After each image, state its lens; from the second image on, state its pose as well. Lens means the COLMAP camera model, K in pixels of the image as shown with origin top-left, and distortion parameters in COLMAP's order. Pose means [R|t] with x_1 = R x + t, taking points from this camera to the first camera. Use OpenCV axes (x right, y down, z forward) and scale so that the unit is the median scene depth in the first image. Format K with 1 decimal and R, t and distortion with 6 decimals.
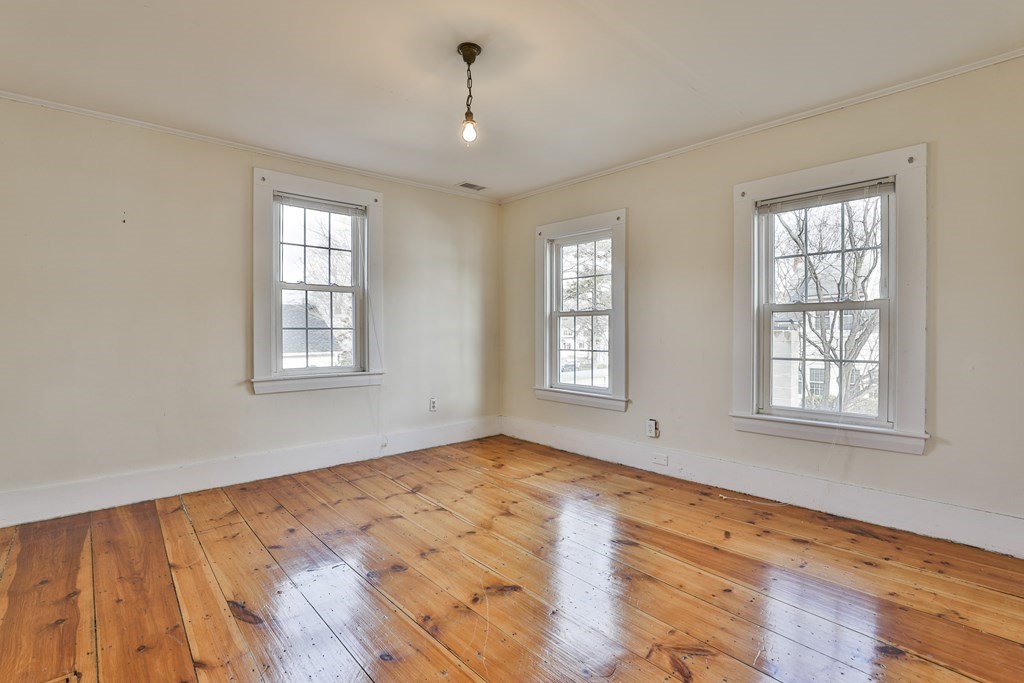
lens RADIAL K [[493.9, 0, 512.7], [0, 493.9, 339.9], [0, 0, 1]] dist [-0.041559, 0.000242]
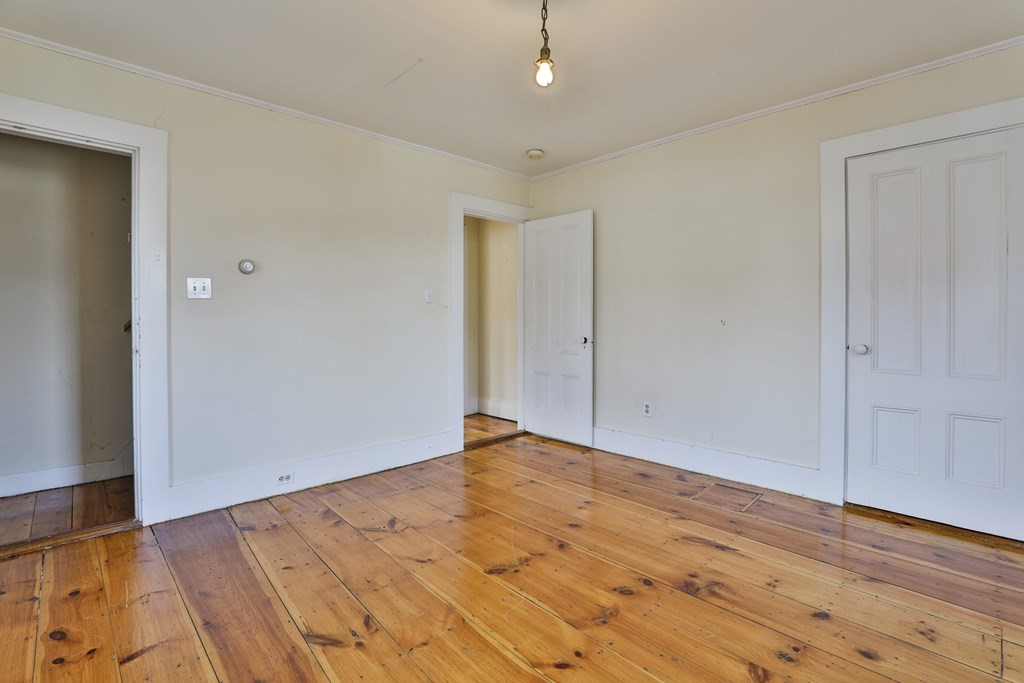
lens RADIAL K [[491.5, 0, 511.2], [0, 491.5, 334.1], [0, 0, 1]] dist [-0.020841, 0.001895]
pose [[-0.999620, 0.003718, -0.027323, -0.011503], [0.002581, 0.999134, 0.041517, -0.025102], [0.027454, 0.041431, -0.998764, 1.881460]]
